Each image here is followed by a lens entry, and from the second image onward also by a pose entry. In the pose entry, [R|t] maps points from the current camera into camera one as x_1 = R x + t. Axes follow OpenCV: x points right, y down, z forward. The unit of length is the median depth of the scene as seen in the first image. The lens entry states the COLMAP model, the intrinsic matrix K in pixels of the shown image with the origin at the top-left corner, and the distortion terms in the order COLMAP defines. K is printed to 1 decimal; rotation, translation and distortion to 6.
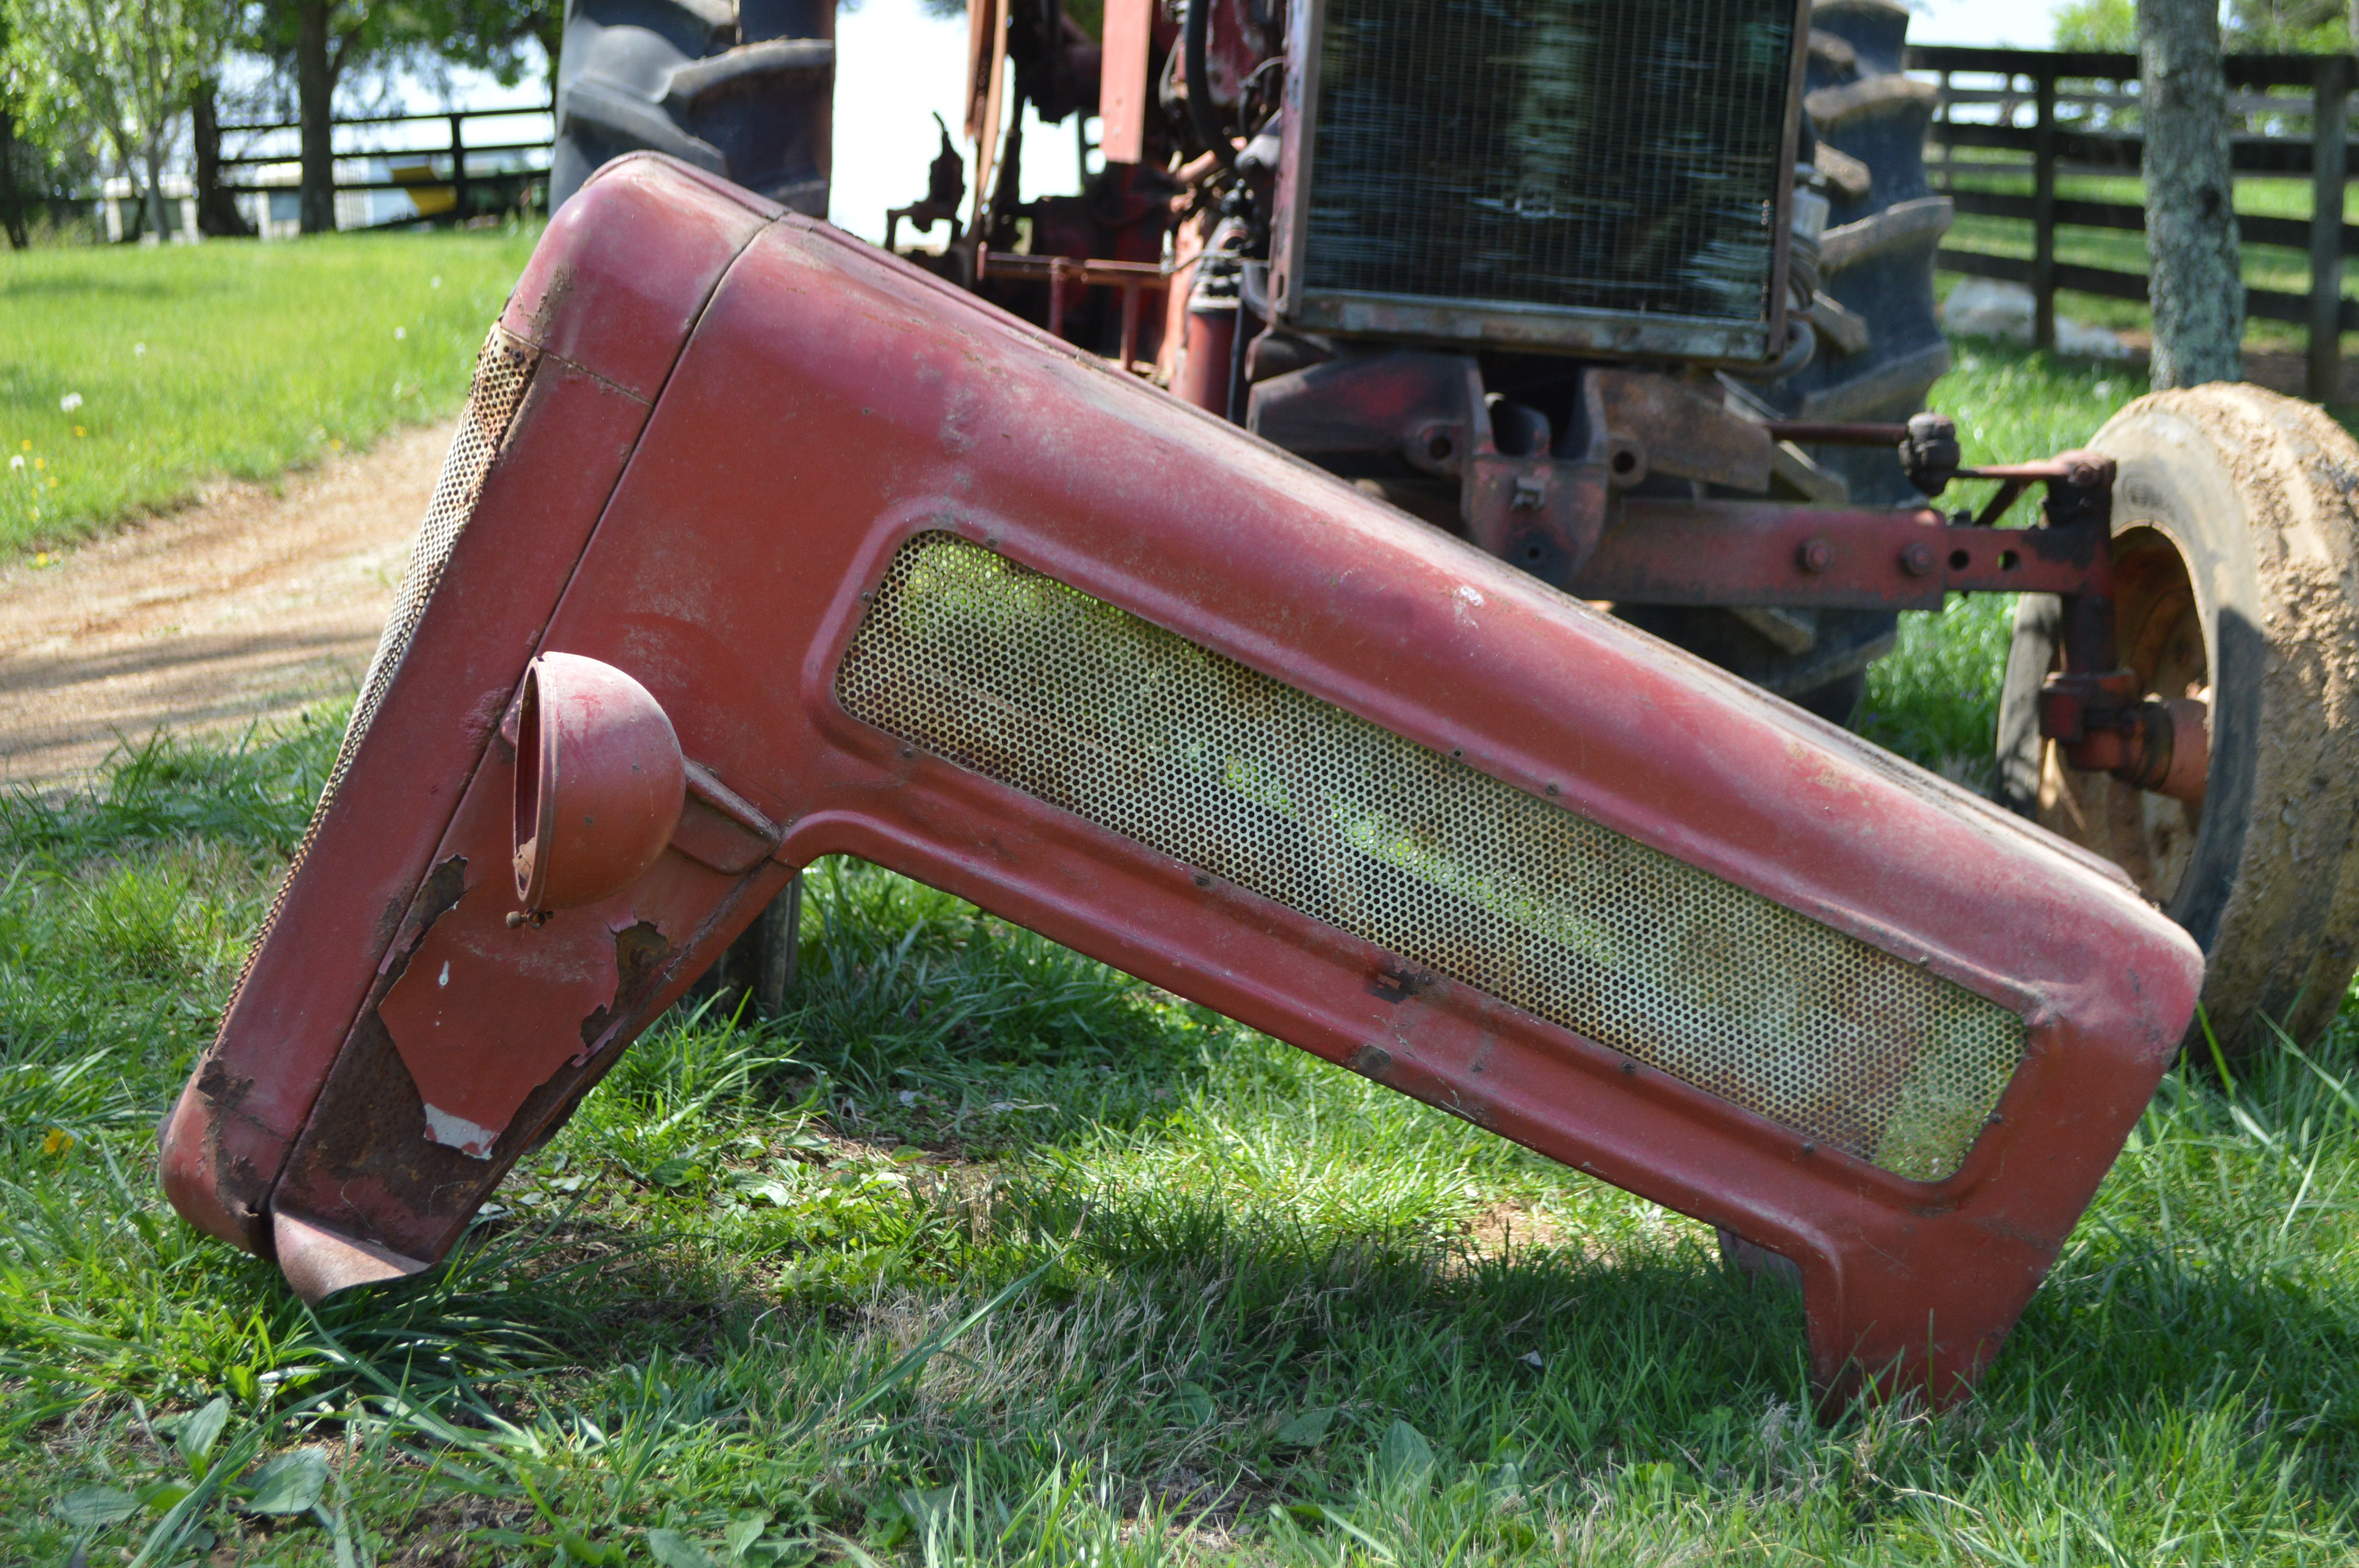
lens RADIAL K [[3668.2, 0, 1179.5], [0, 3668.2, 784.0], [0, 0, 1]] dist [-0.030731, 0.194091]
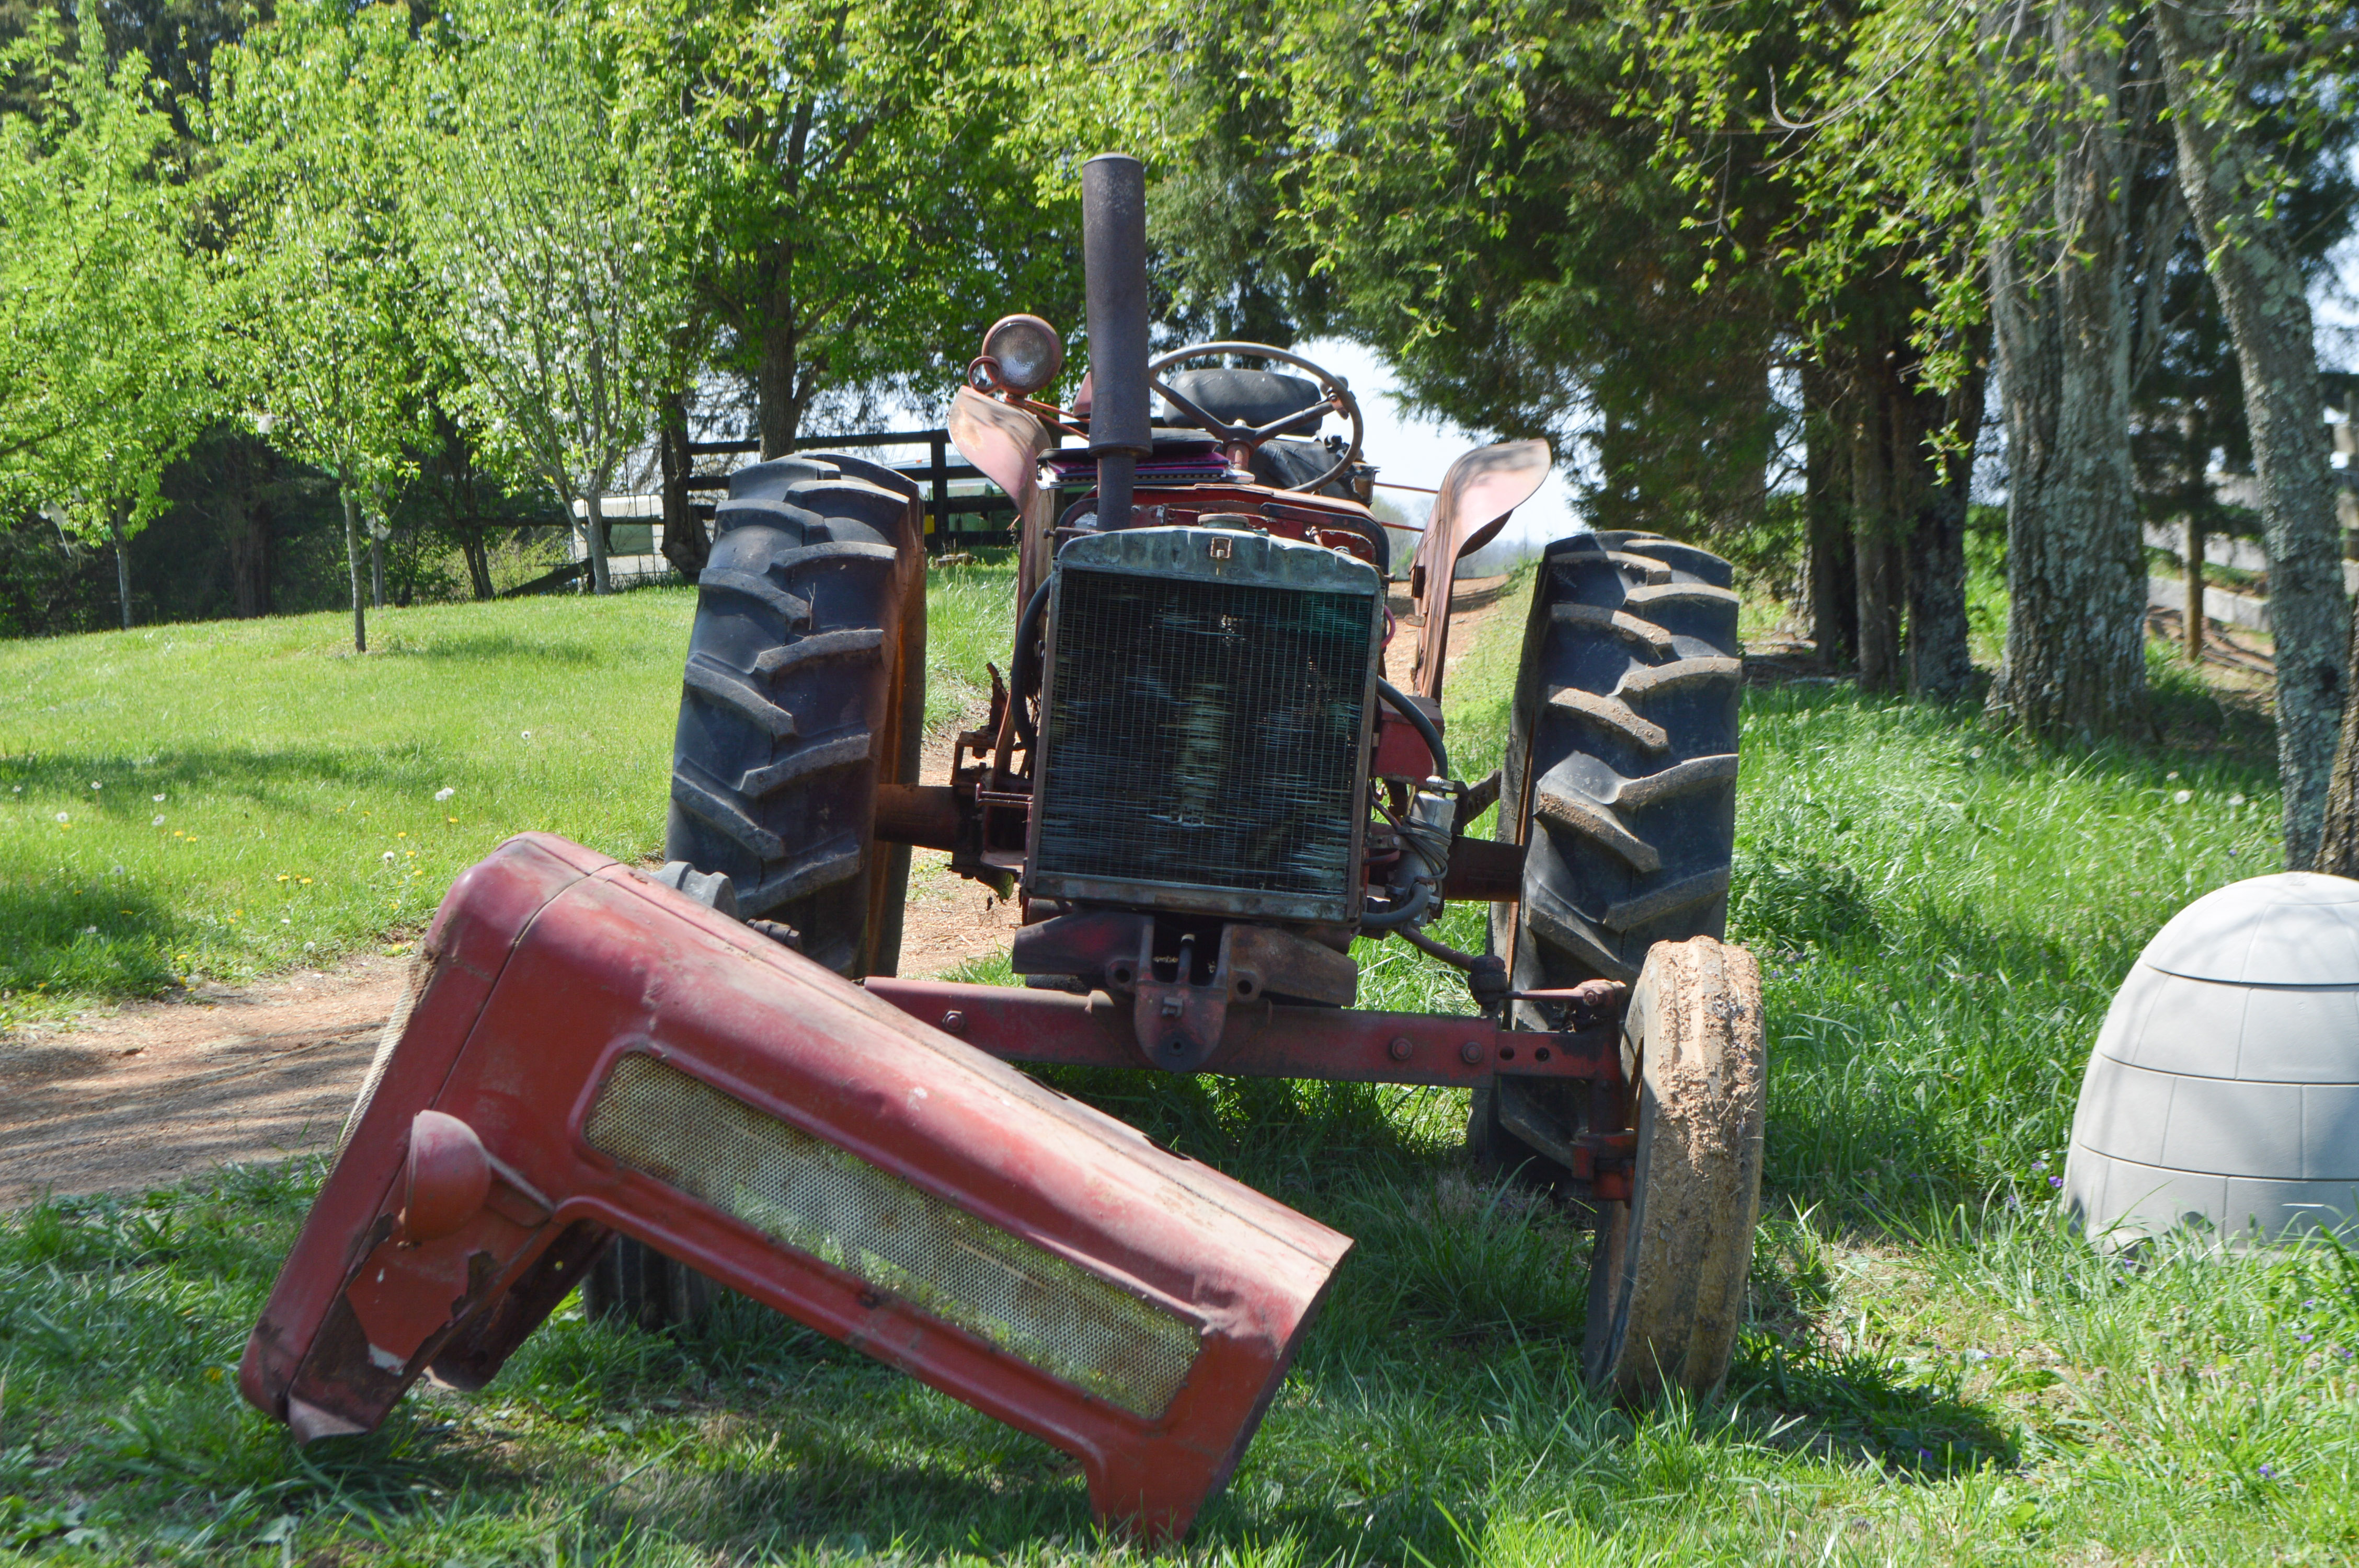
lens RADIAL K [[4292.3, 0, 1179.7], [0, 4292.3, 704.1], [0, 0, 1]] dist [-0.035177, 0.127098]
pose [[0.989046, 0.017111, -0.146613, 0.356278], [-0.033052, 0.993710, -0.106993, -0.012573], [0.143860, 0.110666, 0.983391, -0.782468]]
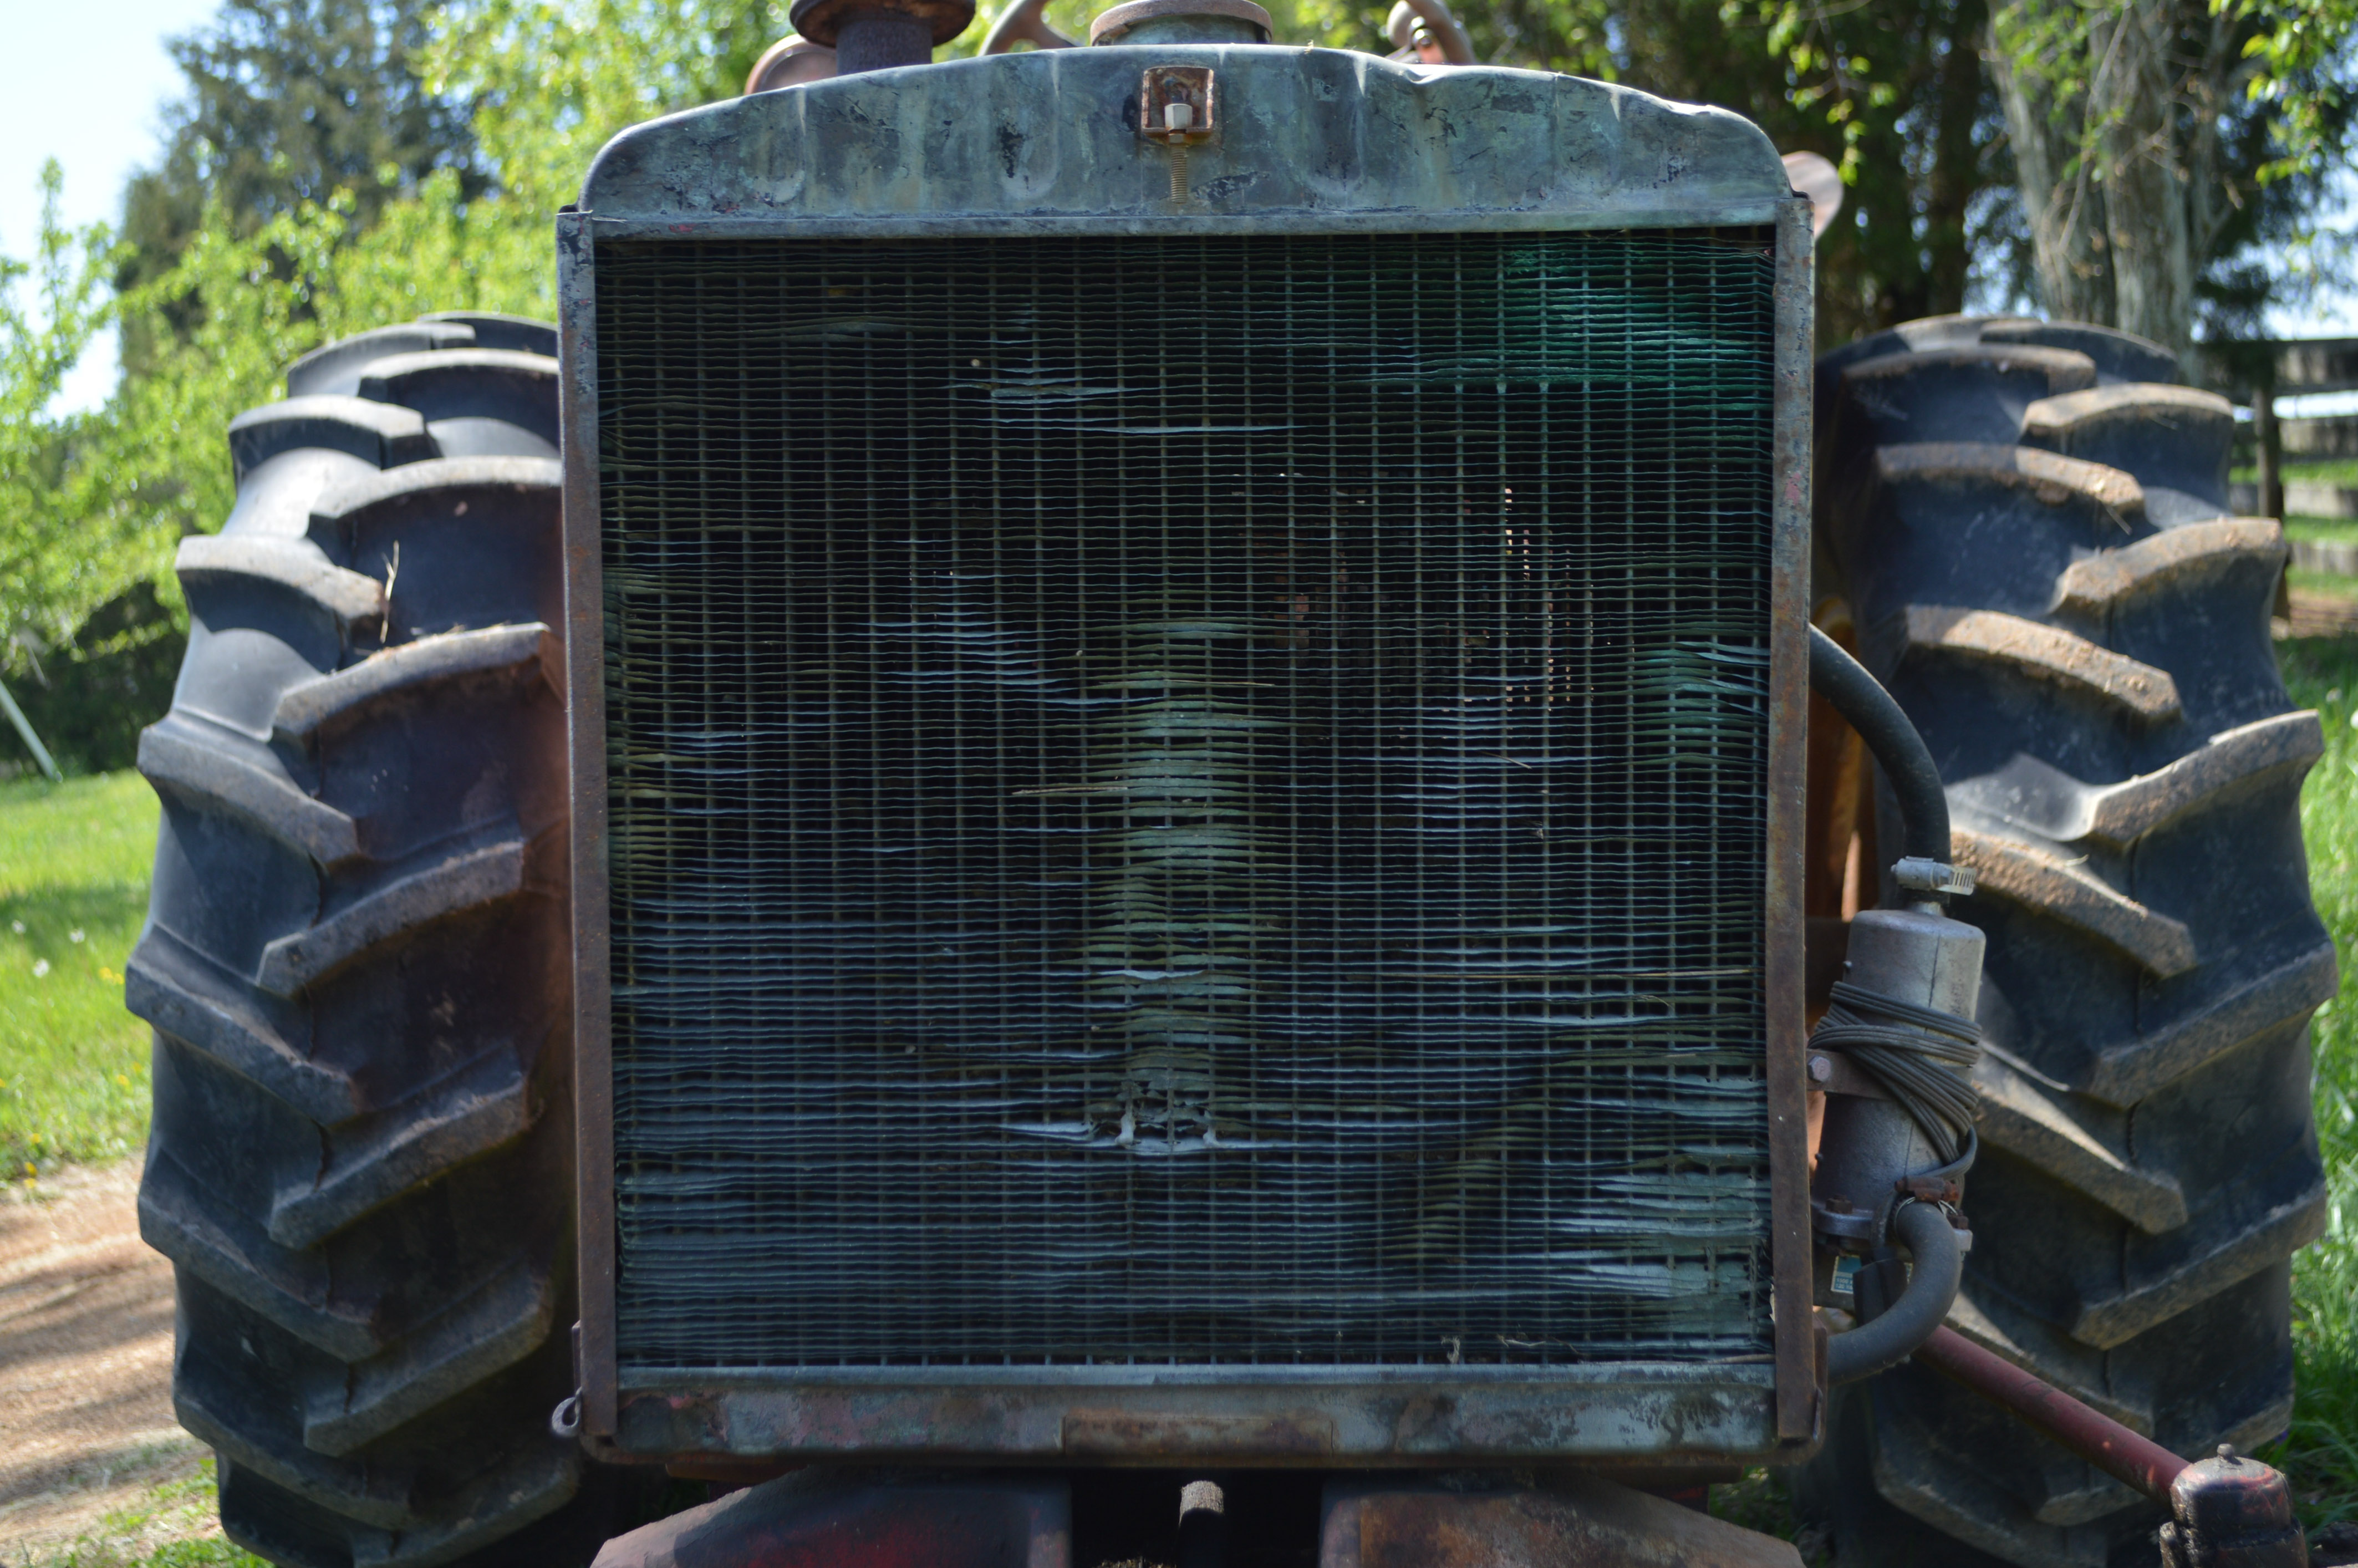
lens RADIAL K [[3253.7, 0, 1179.0], [0, 3253.7, 784.0], [0, 0, 1]] dist [-0.019698, -0.006781]
pose [[0.984451, -0.074214, -0.159211, 0.159917], [0.060271, 0.994054, -0.090690, -0.163075], [0.164994, 0.079684, 0.983070, 0.635543]]
